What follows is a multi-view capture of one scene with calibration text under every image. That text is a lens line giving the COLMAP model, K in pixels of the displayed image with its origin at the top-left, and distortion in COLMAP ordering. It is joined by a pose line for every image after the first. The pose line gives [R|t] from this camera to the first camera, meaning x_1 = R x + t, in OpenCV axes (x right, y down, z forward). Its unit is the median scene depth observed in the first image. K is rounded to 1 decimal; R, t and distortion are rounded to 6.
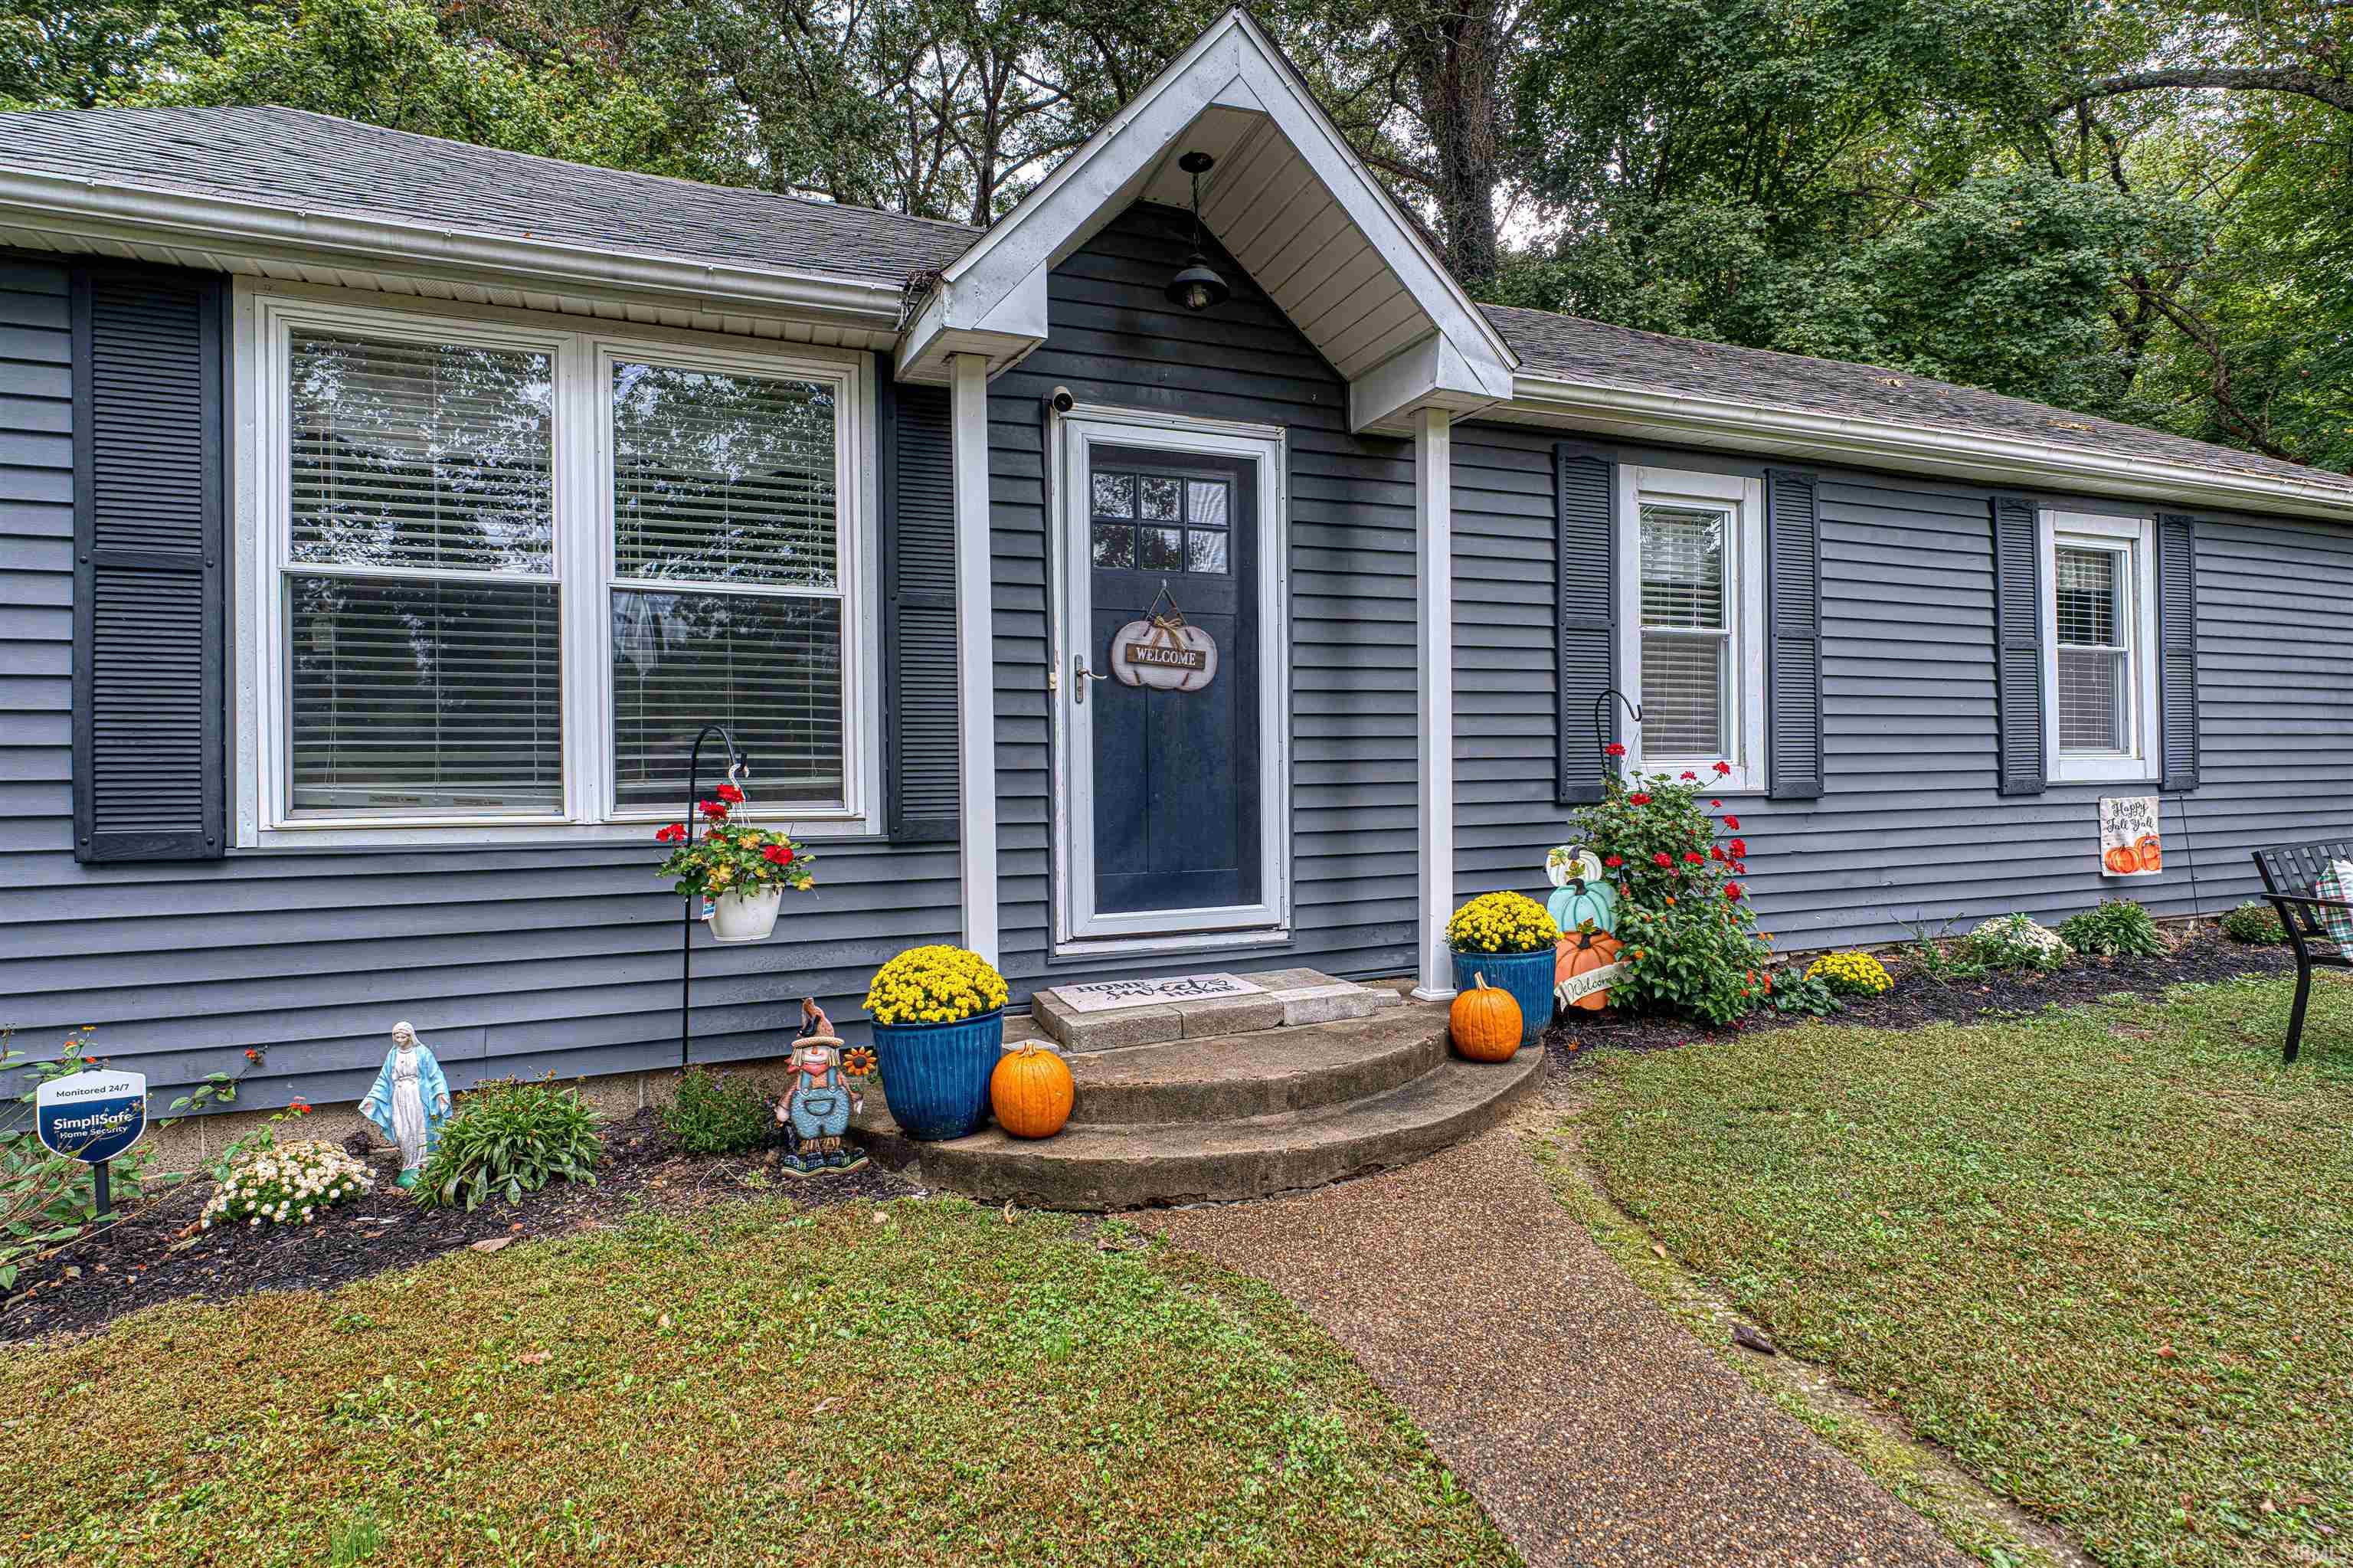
lens RADIAL K [[1141.3, 0, 1176.5], [0, 1141.3, 784.0], [0, 0, 1]] dist [-0.007461, 0.000047]
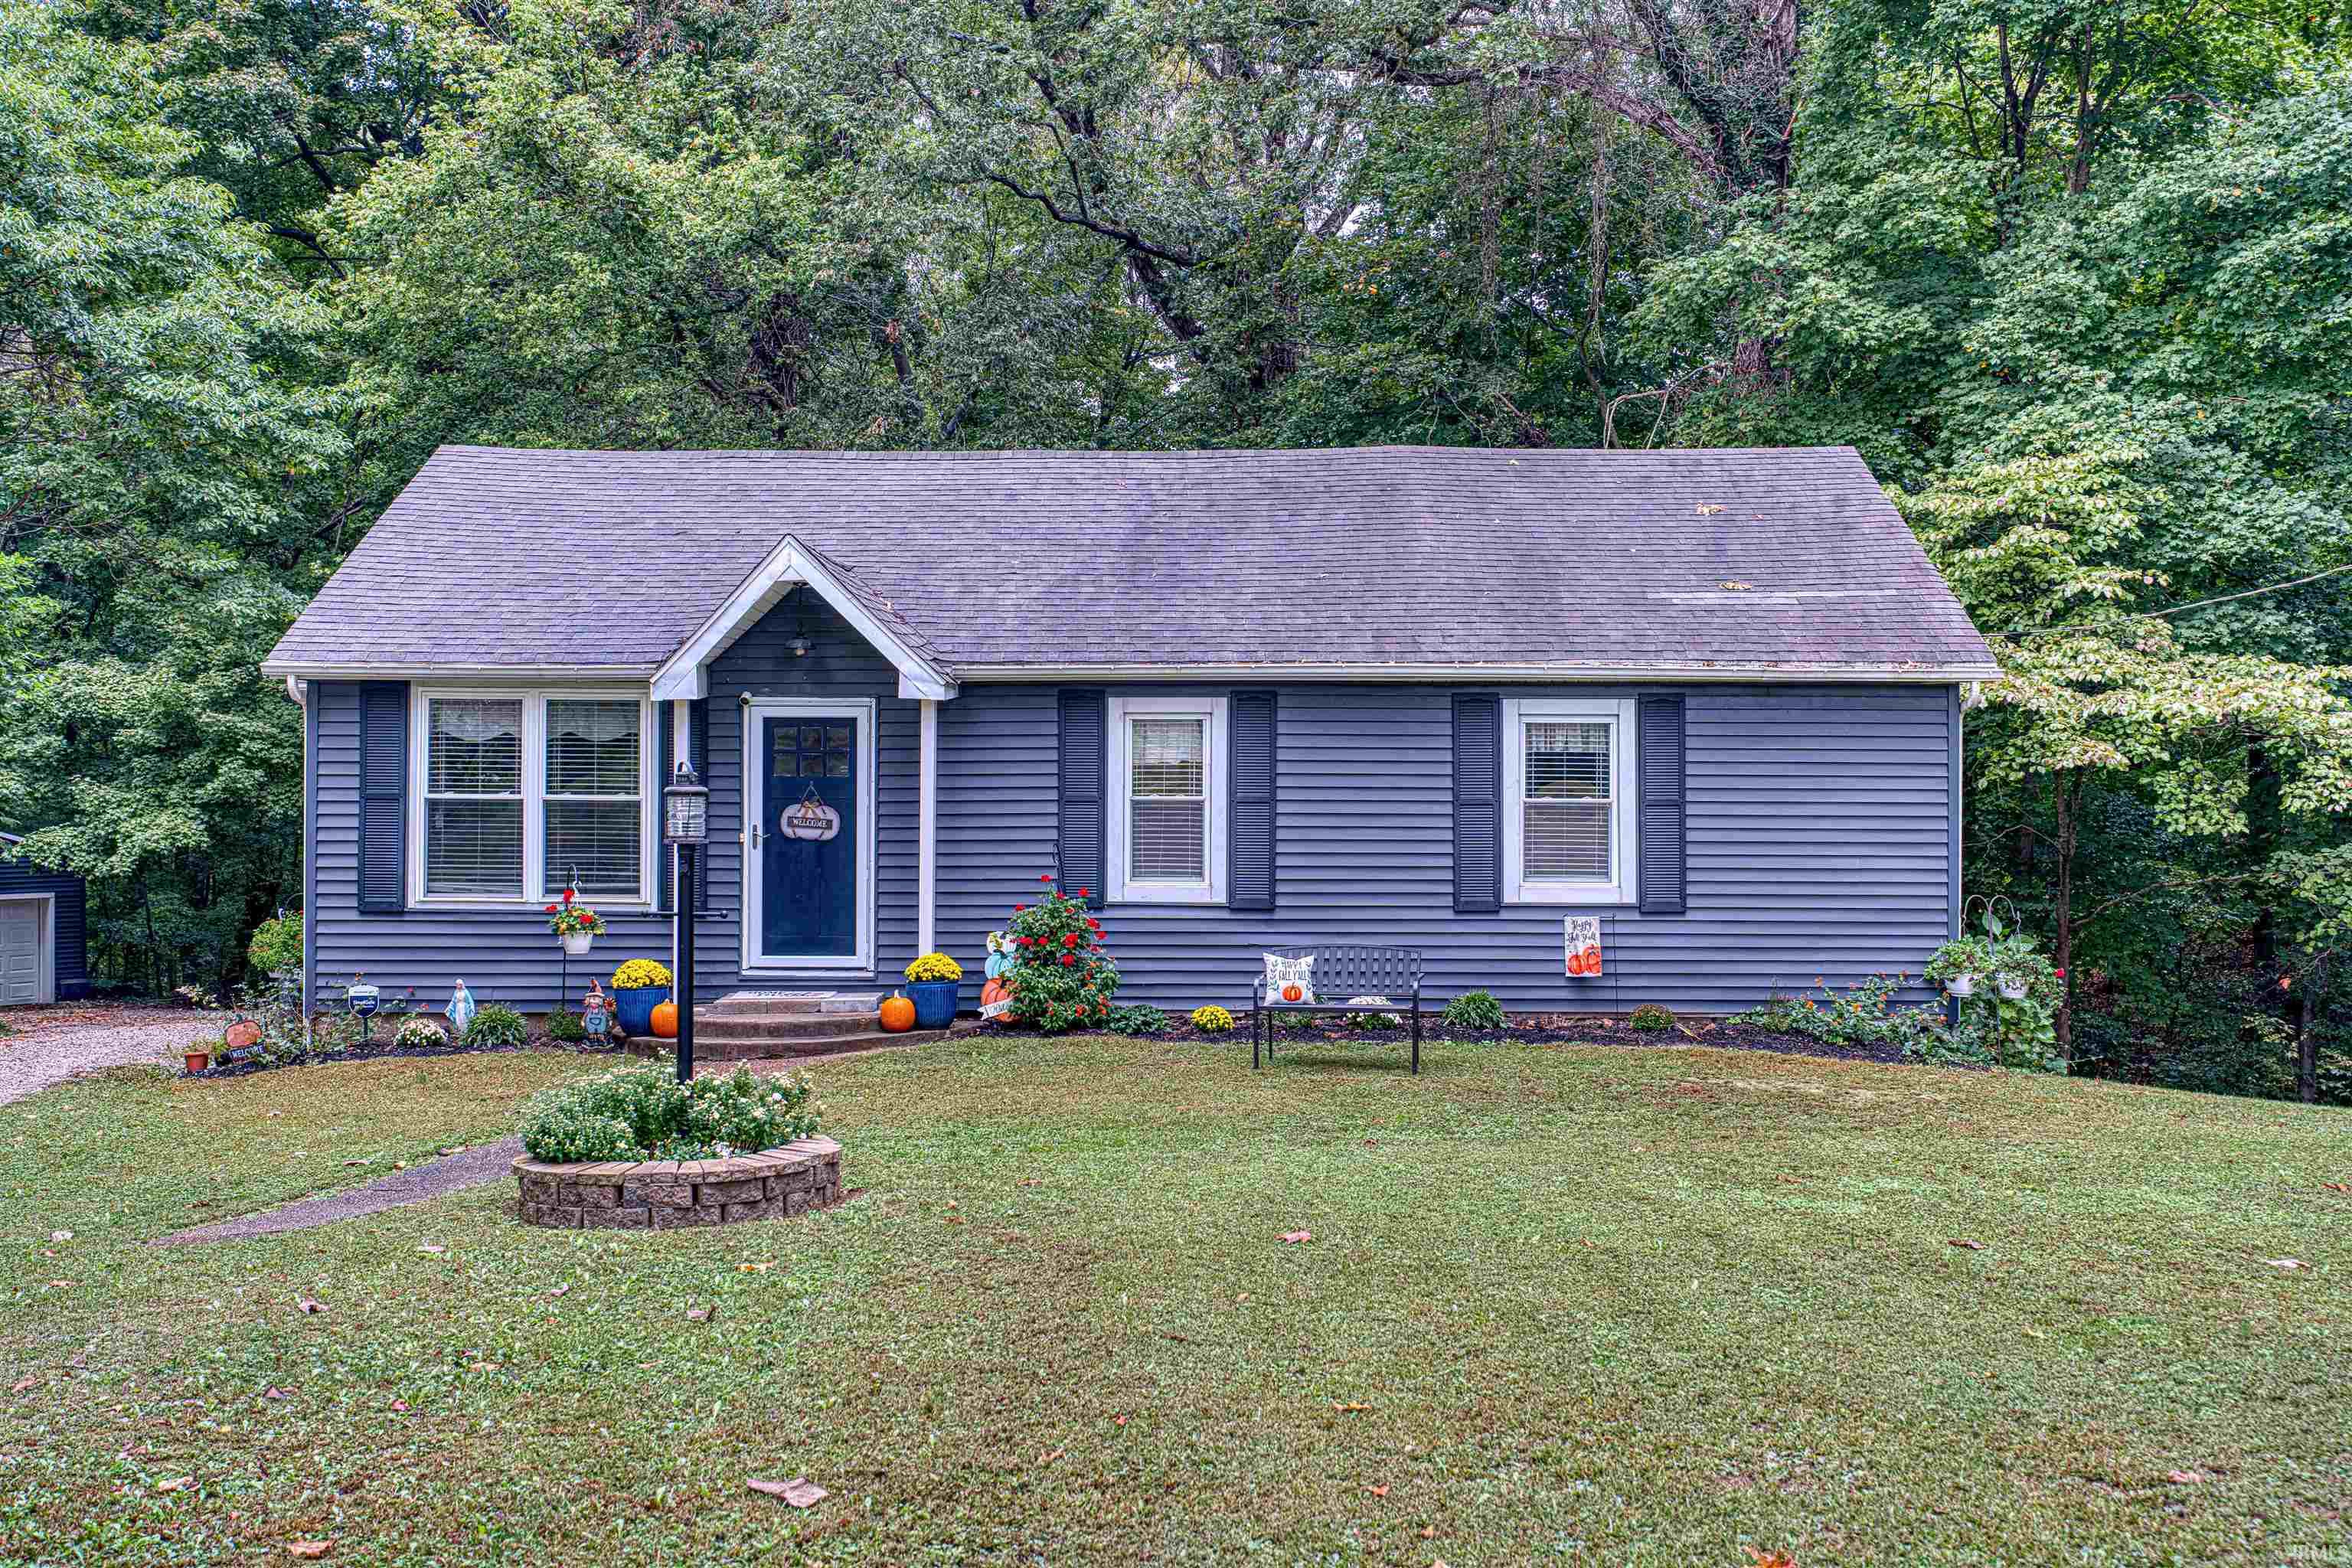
lens RADIAL K [[2275.5, 0, 1176.0], [0, 2275.5, 784.0], [0, 0, 1]] dist [-0.000730, -0.000290]
pose [[0.928402, 0.016337, -0.371217, 2.055819], [-0.019369, 0.999803, -0.004441, -0.179664], [0.371072, 0.011314, 0.928535, -2.395836]]
